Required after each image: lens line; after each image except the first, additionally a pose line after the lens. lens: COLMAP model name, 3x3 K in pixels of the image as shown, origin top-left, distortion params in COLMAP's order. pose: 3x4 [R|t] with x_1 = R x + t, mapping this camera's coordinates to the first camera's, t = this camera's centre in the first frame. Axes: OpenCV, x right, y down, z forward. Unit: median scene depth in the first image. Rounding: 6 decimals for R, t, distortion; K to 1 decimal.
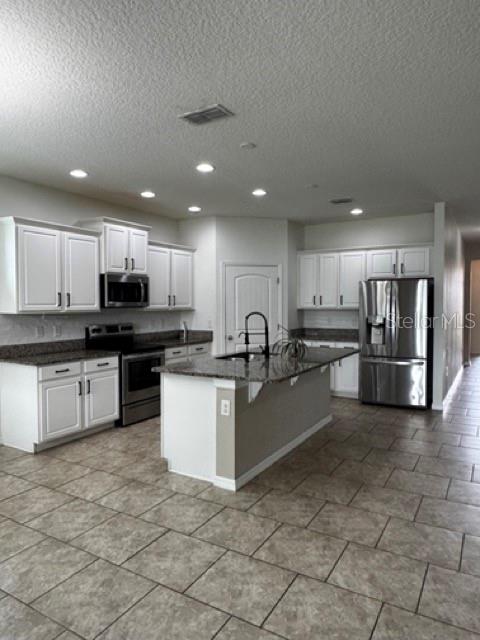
lens RADIAL K [[428.7, 0, 241.8], [0, 428.7, 318.5], [0, 0, 1]] dist [-0.001984, 0.004759]
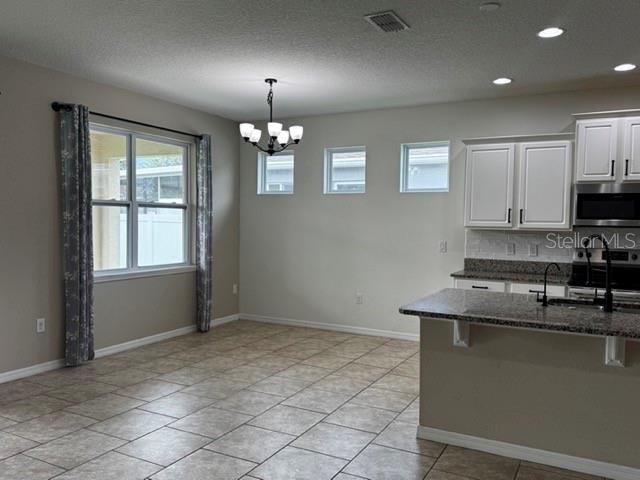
lens RADIAL K [[523.9, 0, 324.7], [0, 523.9, 243.1], [0, 0, 1]] dist [0.070293, -0.101798]
pose [[0.048257, 0.049345, -0.997615, 0.711034], [-0.051672, 0.997565, 0.046843, -0.016929], [0.997497, 0.049288, 0.050690, 0.524154]]
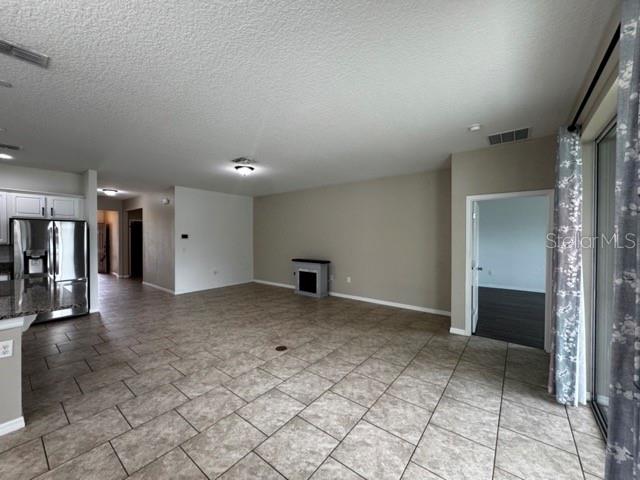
lens RADIAL K [[255.3, 0, 319.3], [0, 255.3, 238.9], [0, 0, 1]] dist [-0.005311, 0.000844]
pose [[0.132234, -0.004808, 0.991207, -0.361224], [0.035606, 0.999366, 0.000098, -0.009934], [-0.990579, 0.035280, 0.132322, 0.153528]]
